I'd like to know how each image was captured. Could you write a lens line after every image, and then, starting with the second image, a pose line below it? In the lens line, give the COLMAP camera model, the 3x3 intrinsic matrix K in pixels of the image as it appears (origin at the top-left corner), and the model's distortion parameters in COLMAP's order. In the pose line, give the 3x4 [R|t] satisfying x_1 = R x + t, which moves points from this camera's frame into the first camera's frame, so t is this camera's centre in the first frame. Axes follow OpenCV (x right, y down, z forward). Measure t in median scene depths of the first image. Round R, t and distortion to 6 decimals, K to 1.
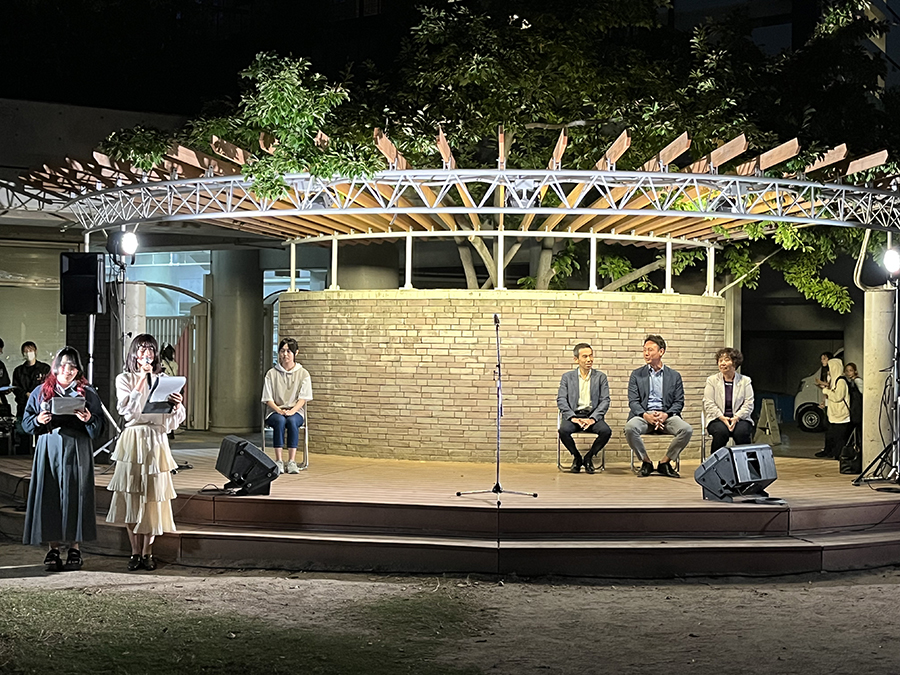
lens RADIAL K [[1182.2, 0, 450.9], [0, 1182.2, 341.6], [0, 0, 1]] dist [0.034044, 0.000000]
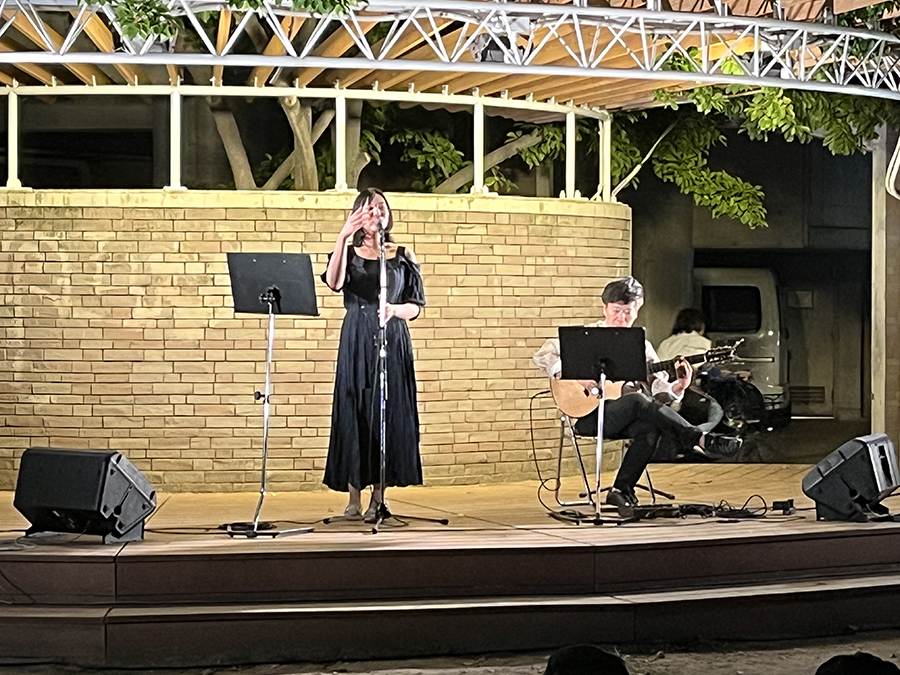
lens RADIAL K [[2523.8, 0, 450.7], [0, 2523.8, 342.2], [0, 0, 1]] dist [0.124449, 0.000000]
pose [[0.906690, -0.018843, 0.421377, -0.428864], [0.006773, 0.999523, 0.030123, -0.007324], [-0.421744, -0.024458, 0.906385, -0.142313]]
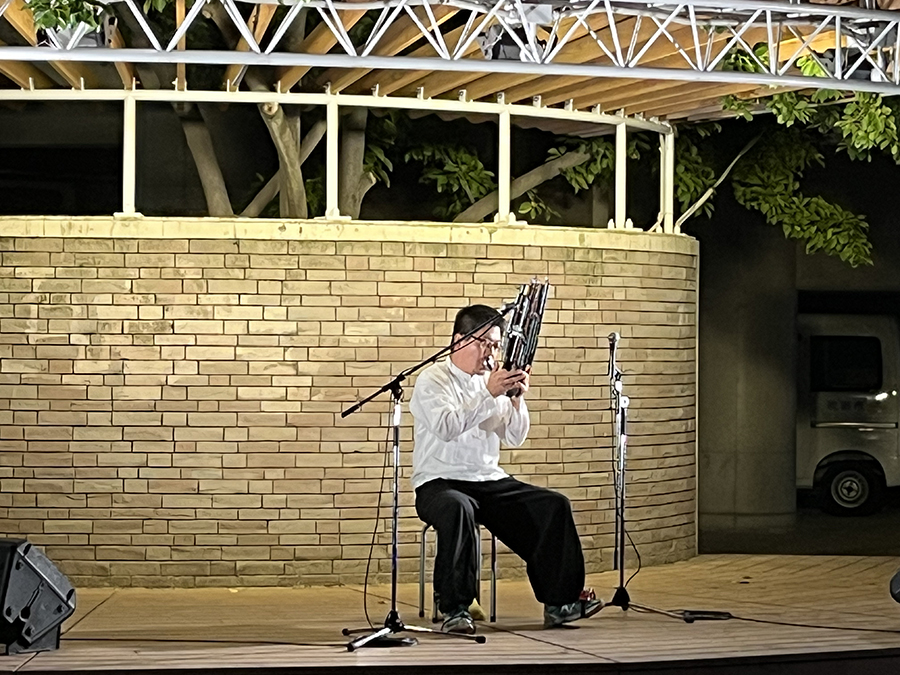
lens RADIAL K [[2926.6, 0, 449.8], [0, 2926.6, 332.0], [0, 0, 1]] dist [0.111110, 0.000000]
pose [[0.922145, -0.004917, 0.386813, -0.365282], [0.002127, 0.999969, 0.007638, -0.007872], [-0.386838, -0.006221, 0.922127, -0.095342]]
